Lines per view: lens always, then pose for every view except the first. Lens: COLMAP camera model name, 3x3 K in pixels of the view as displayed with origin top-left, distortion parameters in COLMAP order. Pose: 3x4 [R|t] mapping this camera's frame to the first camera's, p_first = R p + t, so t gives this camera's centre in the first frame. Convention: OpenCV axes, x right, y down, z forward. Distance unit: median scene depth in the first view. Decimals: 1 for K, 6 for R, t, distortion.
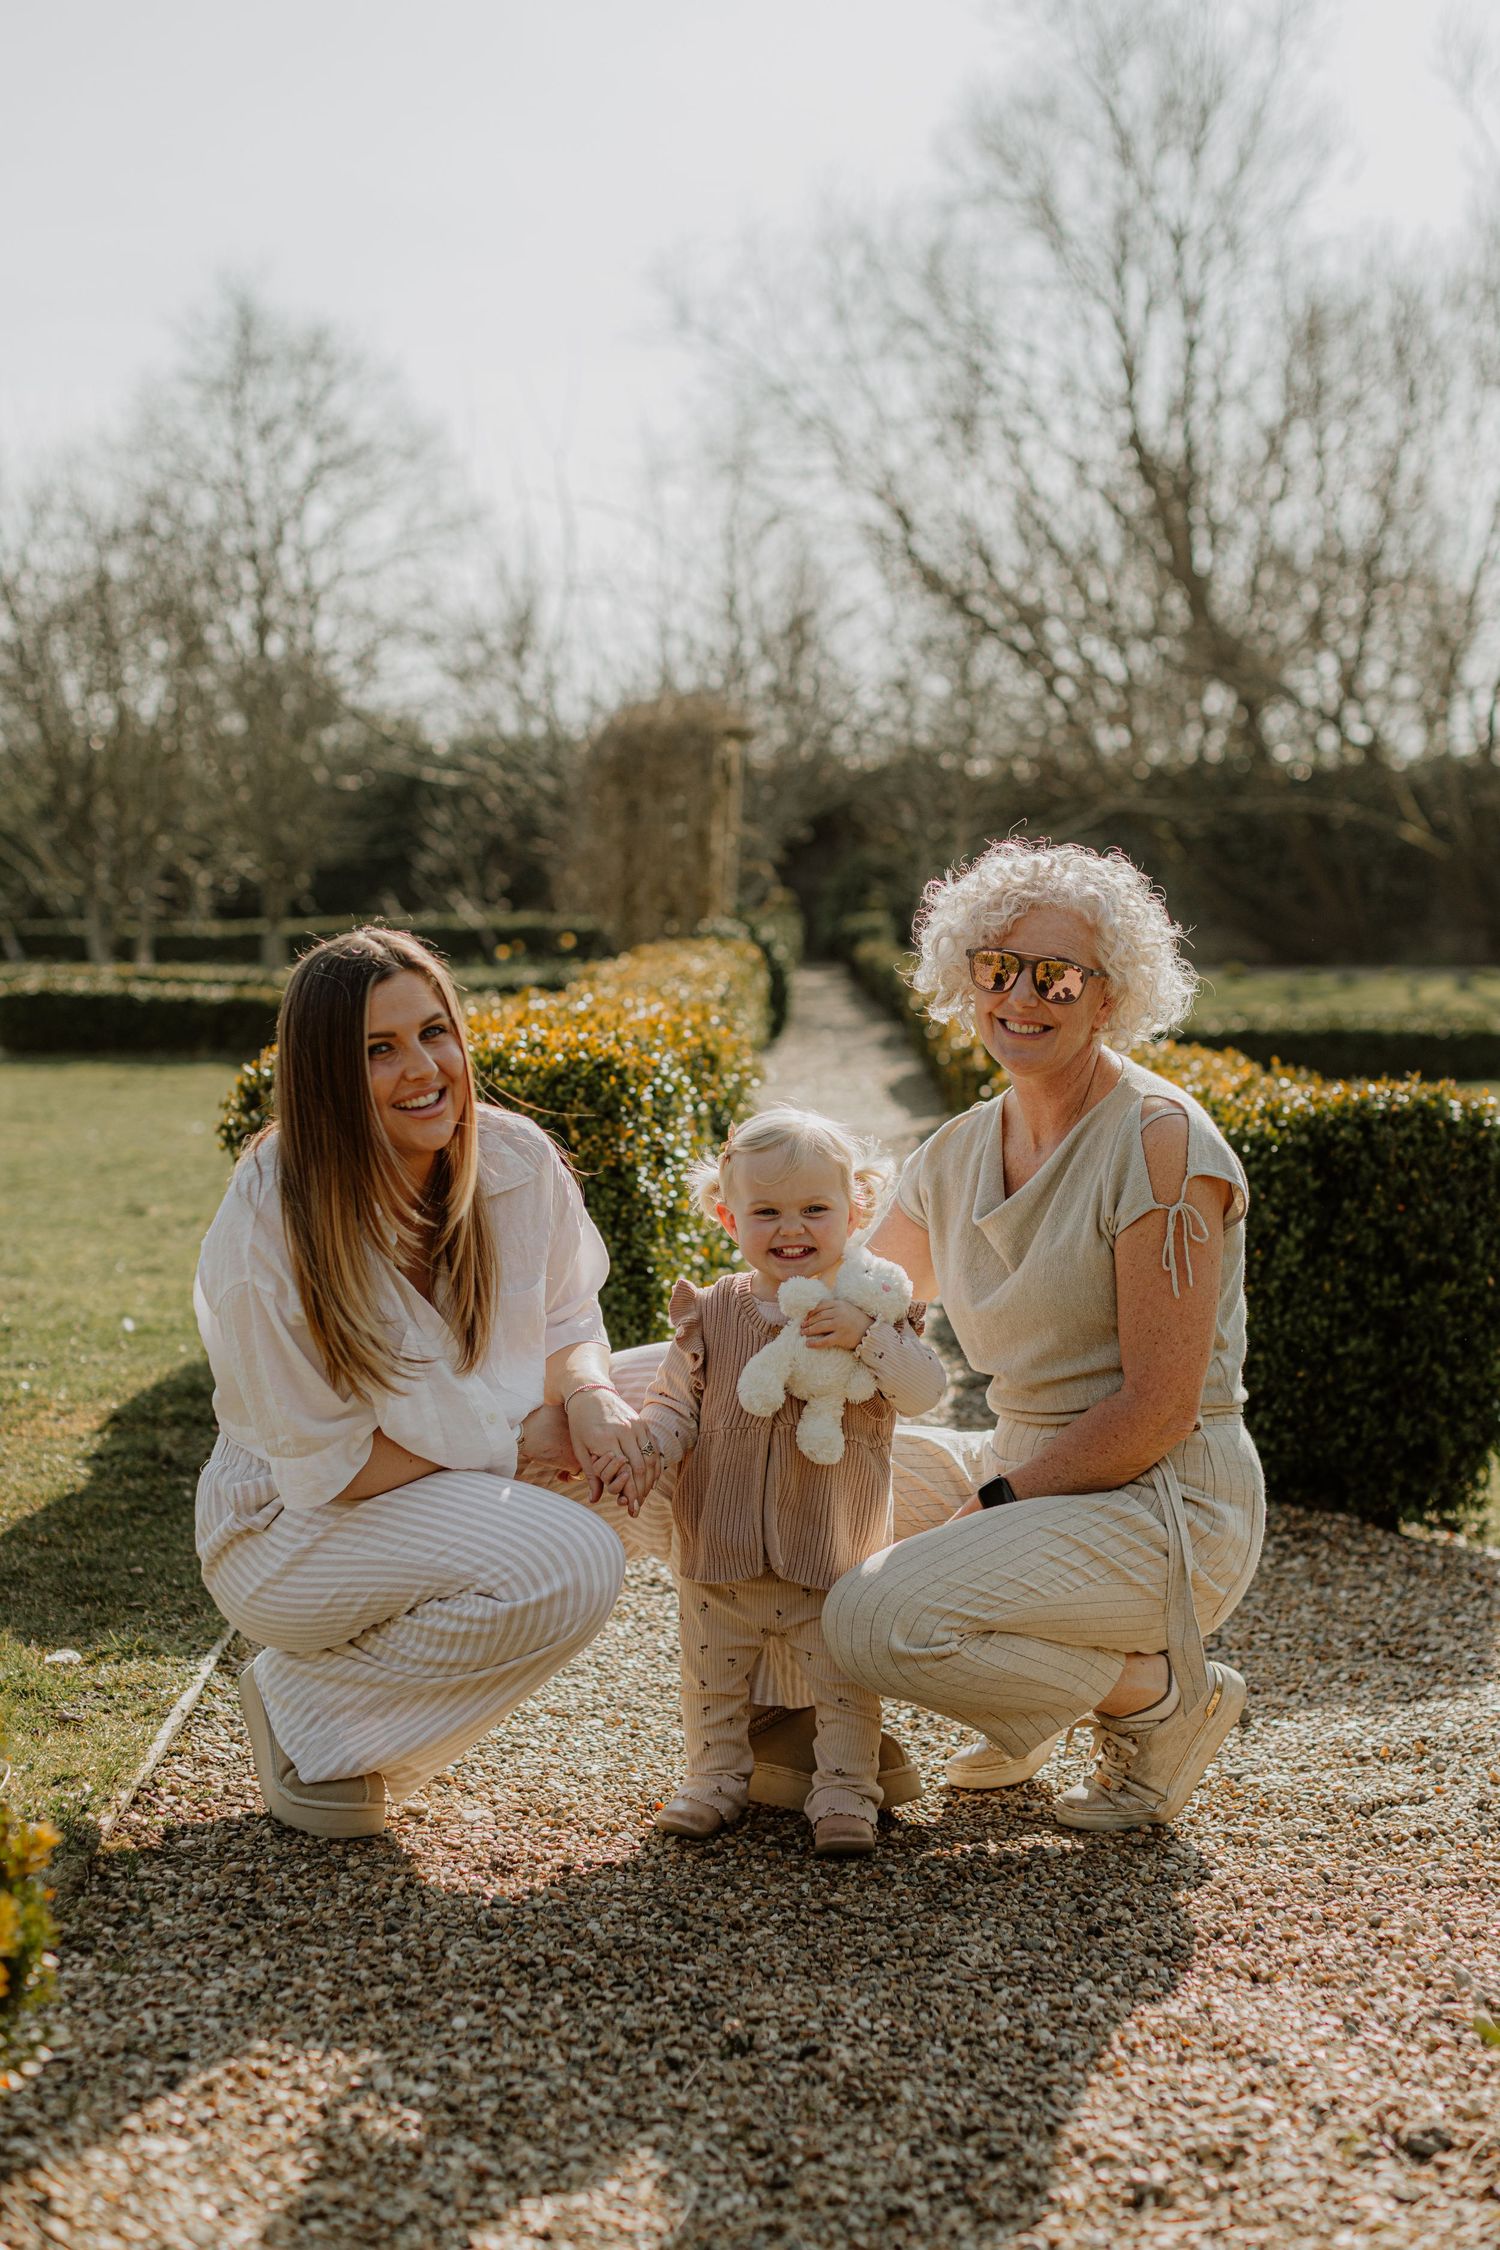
lens RADIAL K [[3400.6, 0, 750.0], [0, 3400.6, 1125.0], [0, 0, 1]] dist [0.040225, 0.058496]
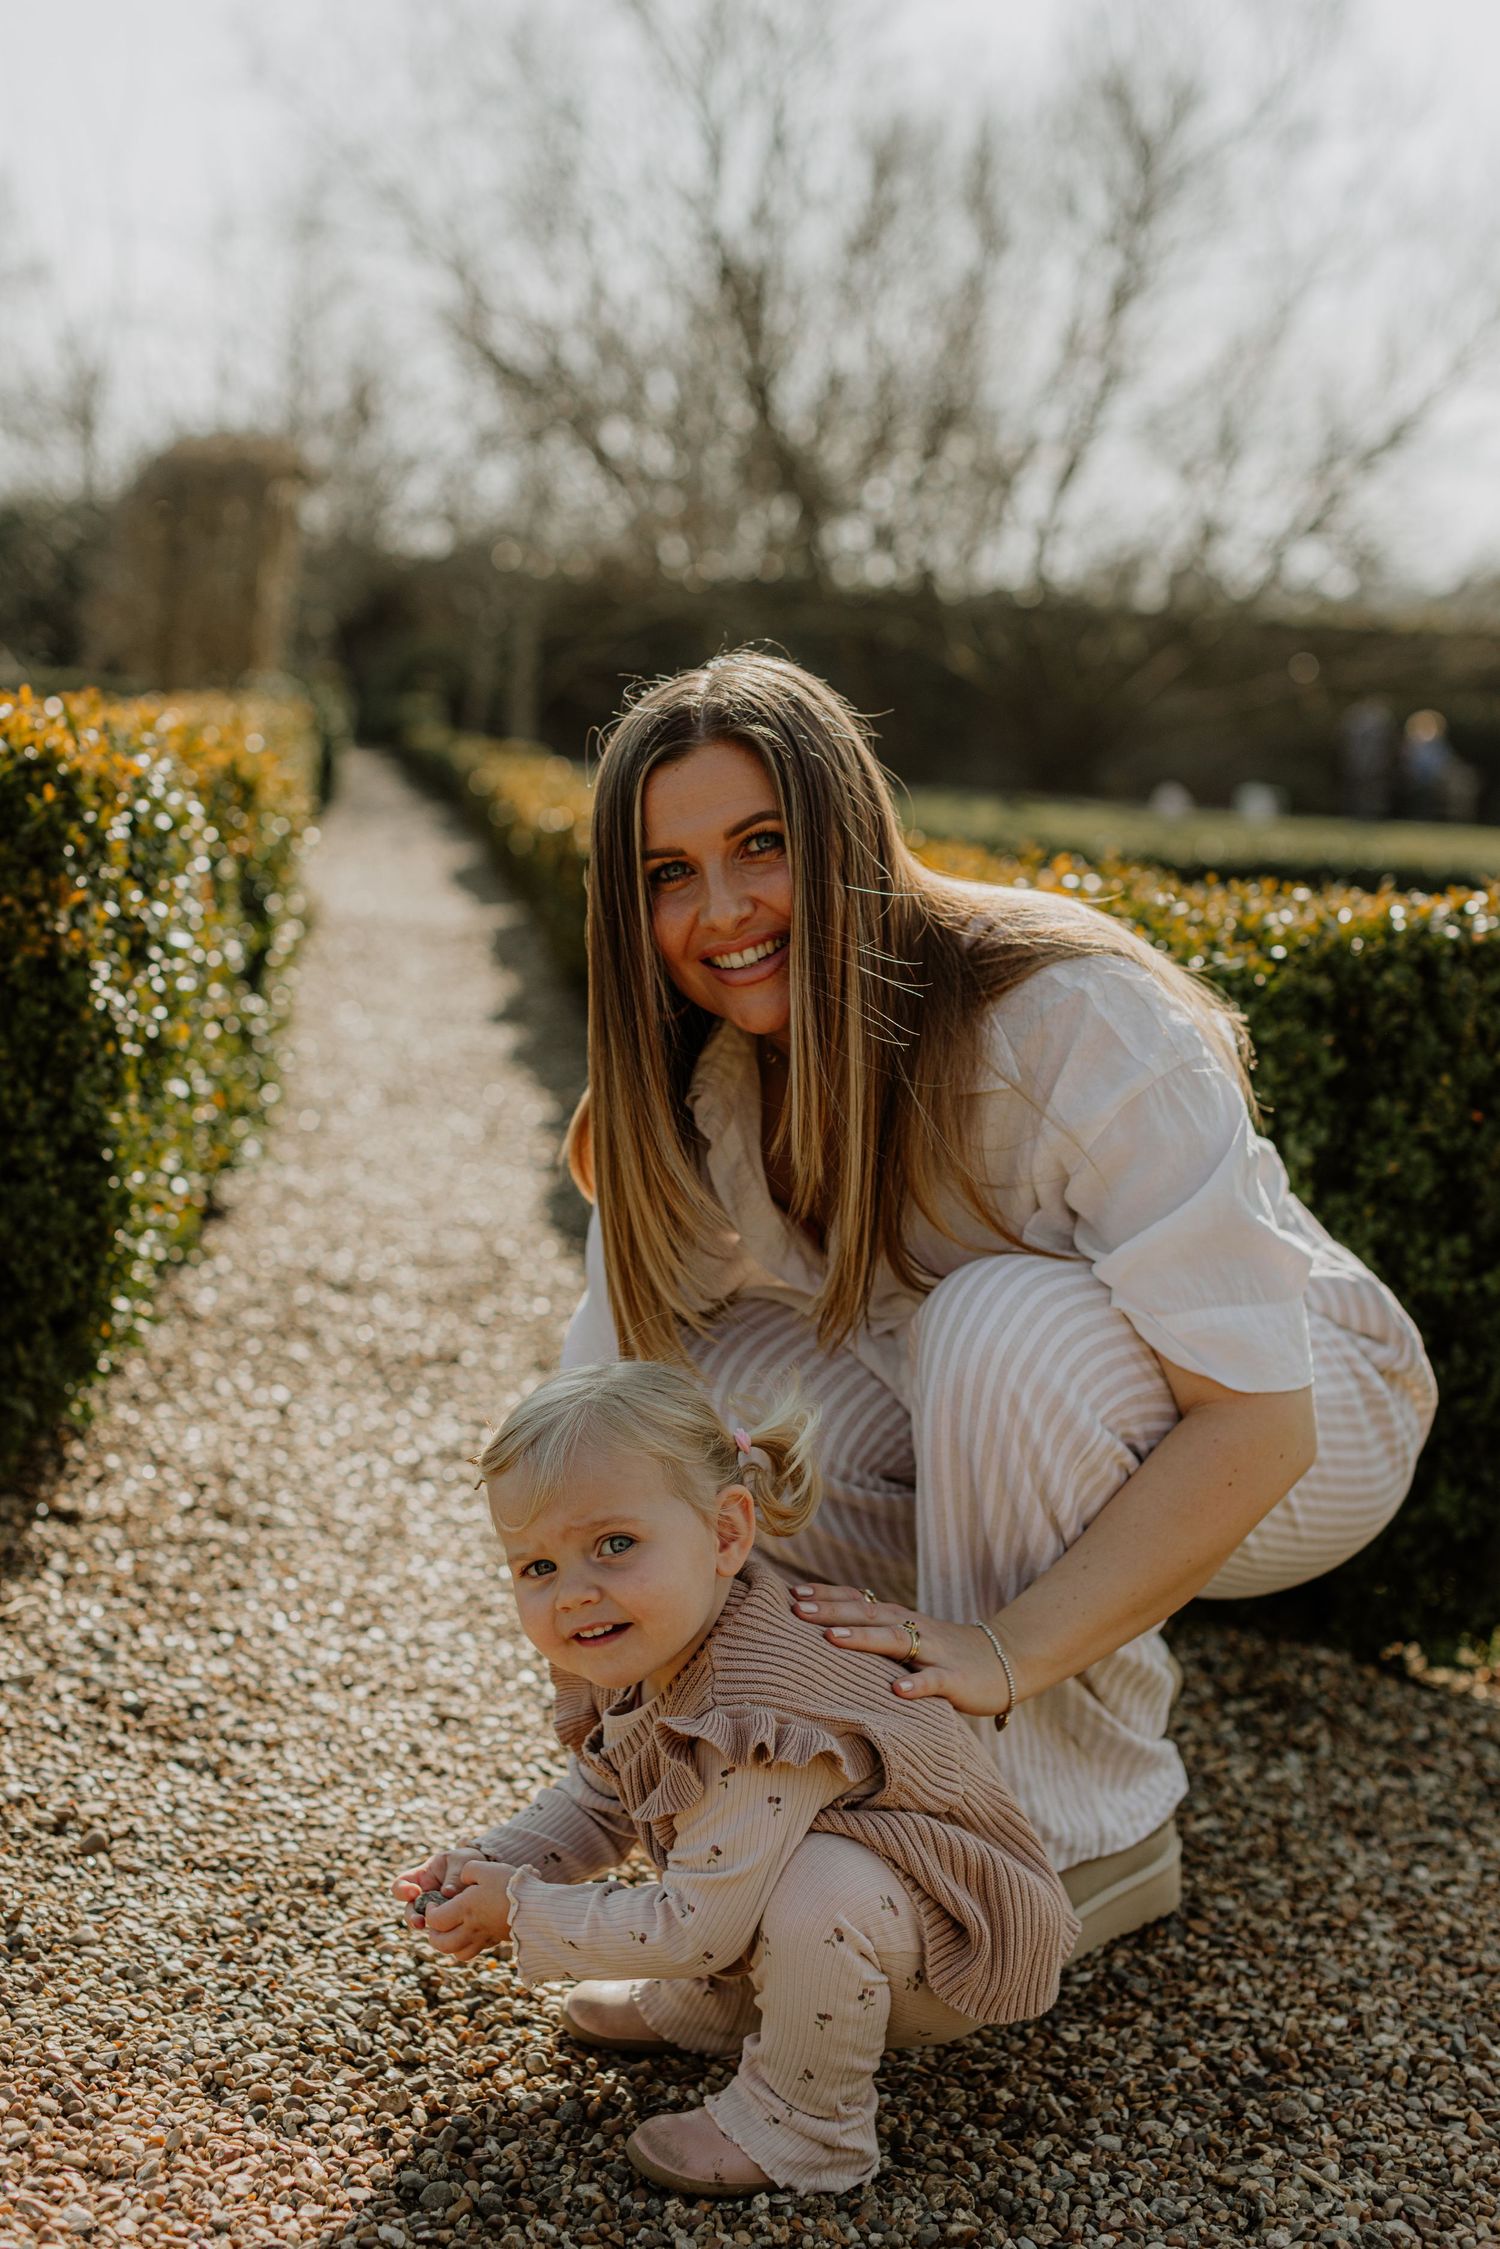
lens RADIAL K [[3399.1, 0, 750.0], [0, 3399.1, 1124.5], [0, 0, 1]] dist [0.040225, 0.058496]
pose [[0.988991, 0.053451, 0.137987, -0.003225], [-0.061510, 0.996600, 0.054813, 0.002179], [-0.134588, -0.062697, 0.988916, 0.443350]]
